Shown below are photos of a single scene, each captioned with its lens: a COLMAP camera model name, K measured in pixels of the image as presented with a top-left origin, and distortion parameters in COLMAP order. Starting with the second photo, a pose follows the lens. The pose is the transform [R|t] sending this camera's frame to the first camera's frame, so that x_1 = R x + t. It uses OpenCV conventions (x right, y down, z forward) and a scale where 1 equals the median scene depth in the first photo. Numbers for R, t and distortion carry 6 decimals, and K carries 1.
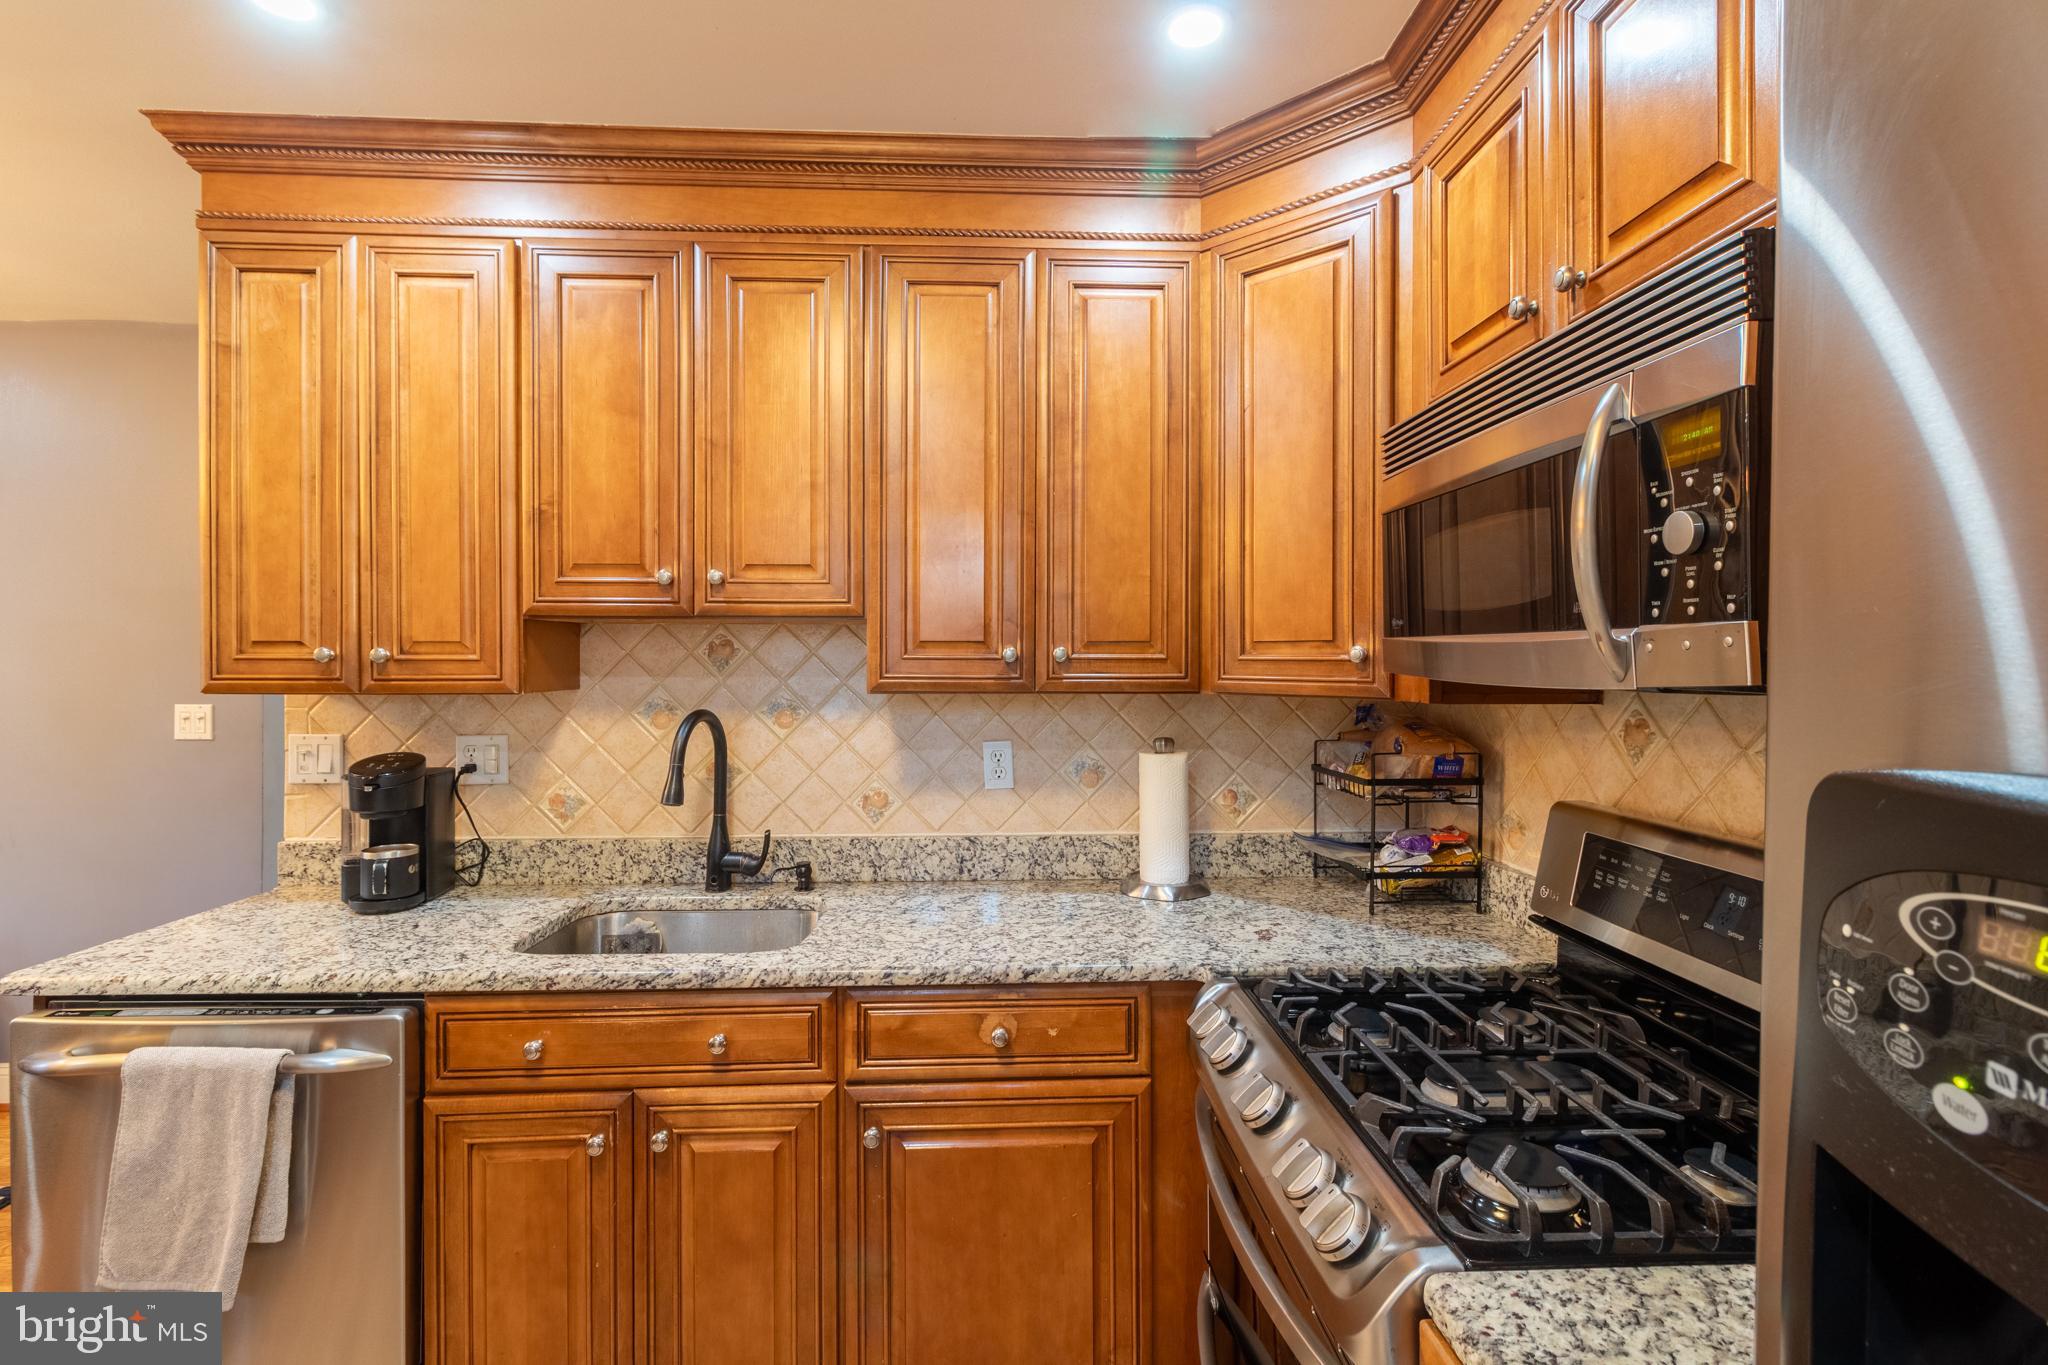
lens RADIAL K [[947.0, 0, 1030.6], [0, 947.0, 659.8], [0, 0, 1]] dist [-0.000650, 0.000192]
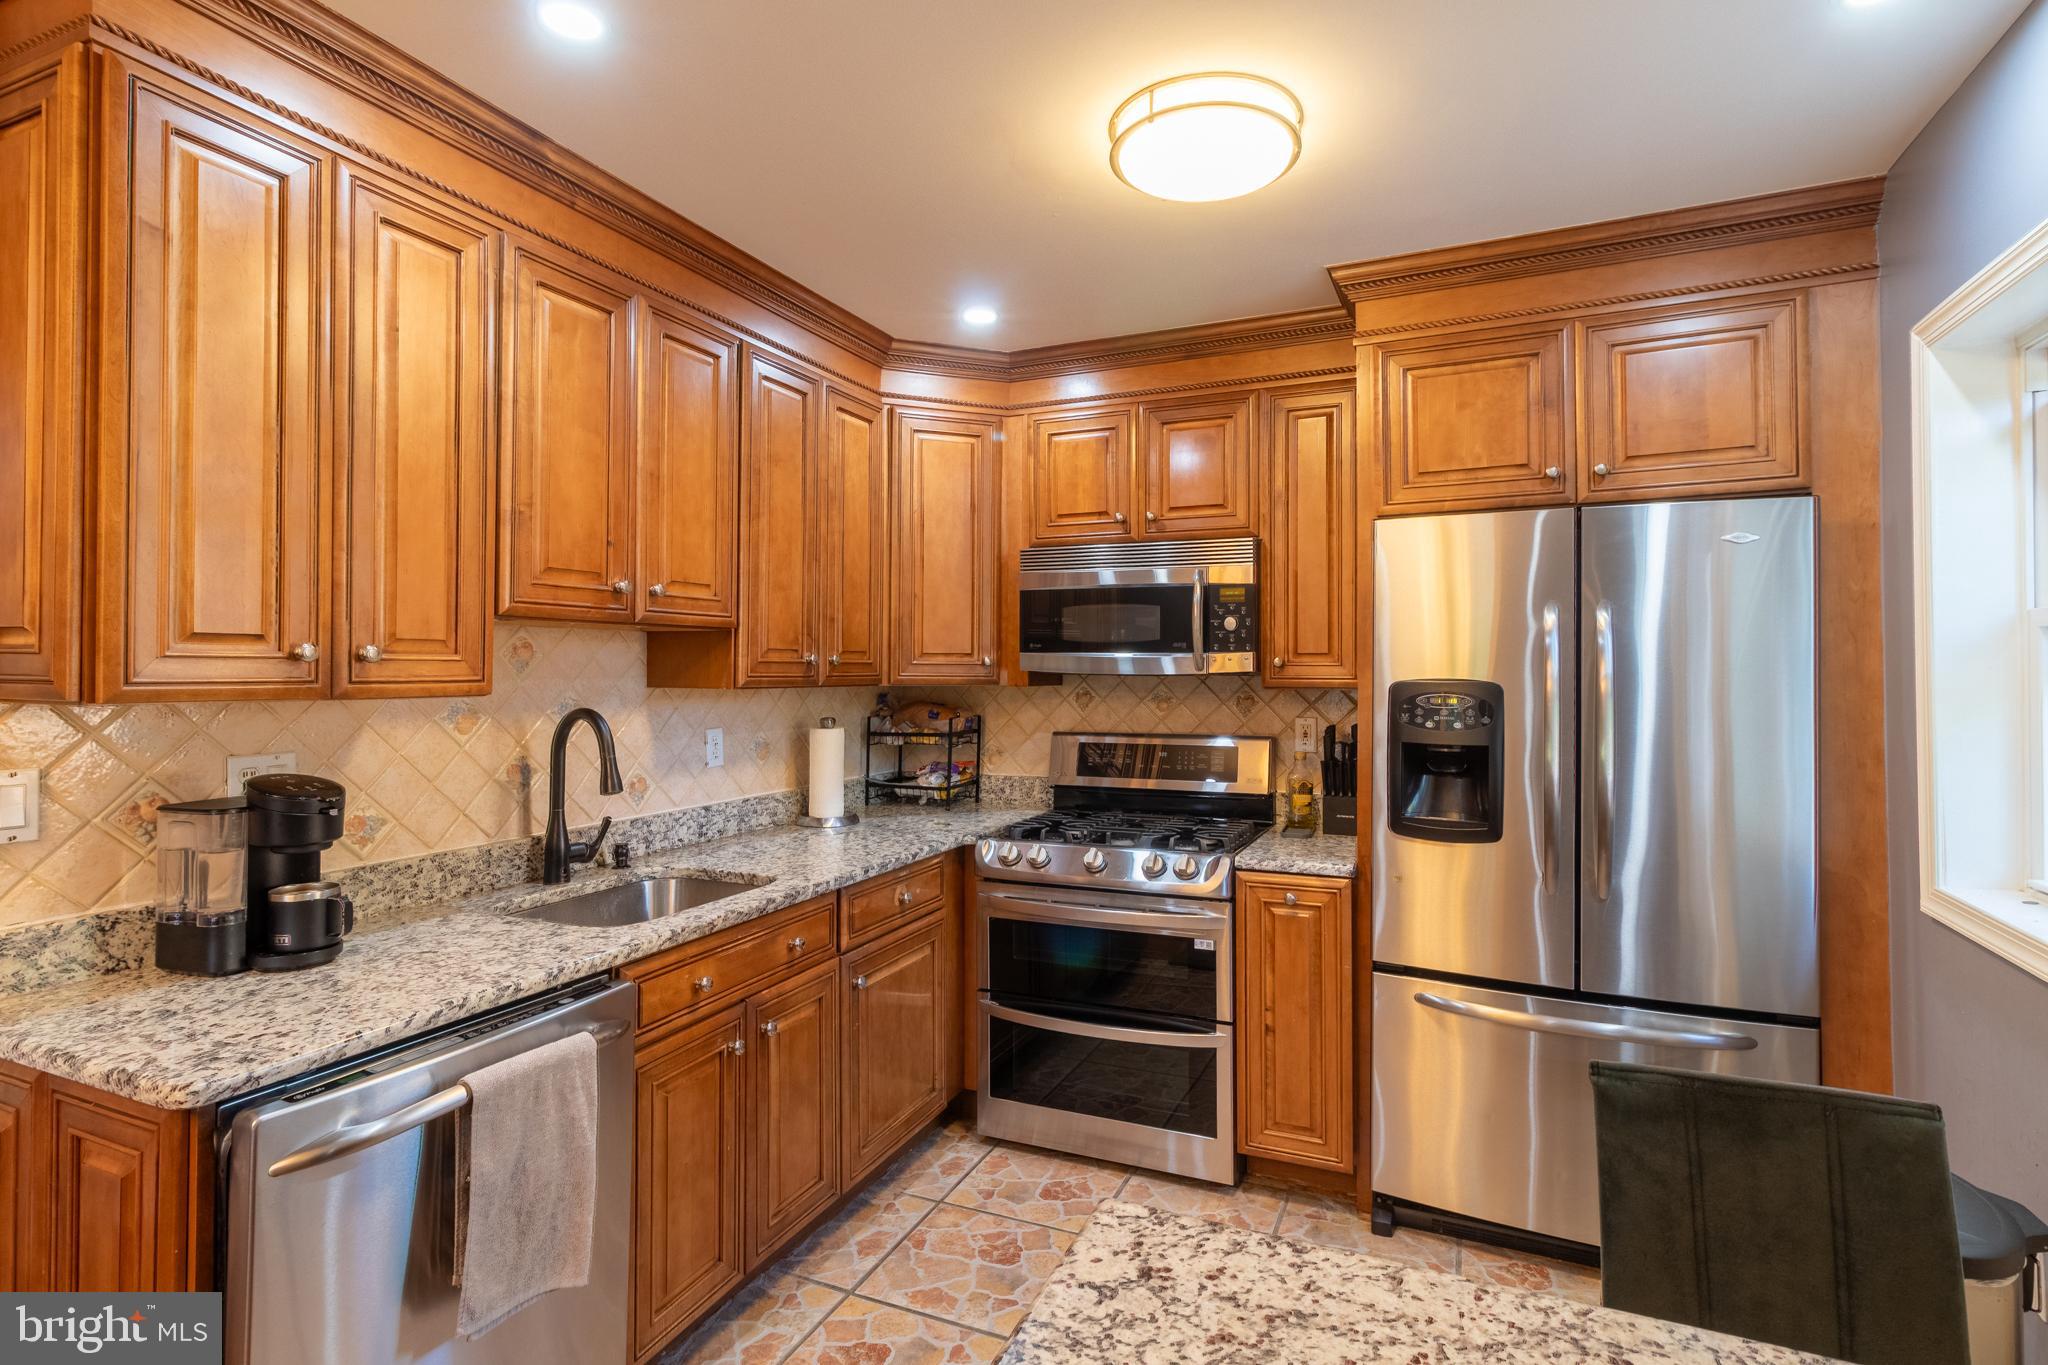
lens RADIAL K [[979.5, 0, 998.3], [0, 979.5, 669.4], [0, 0, 1]] dist [-0.000963, 0.000564]
pose [[0.468718, 0.000807, 0.883347, -1.195298], [0.000840, 0.999999, -0.001360, 0.011157], [-0.883347, 0.001380, 0.468717, 0.071478]]
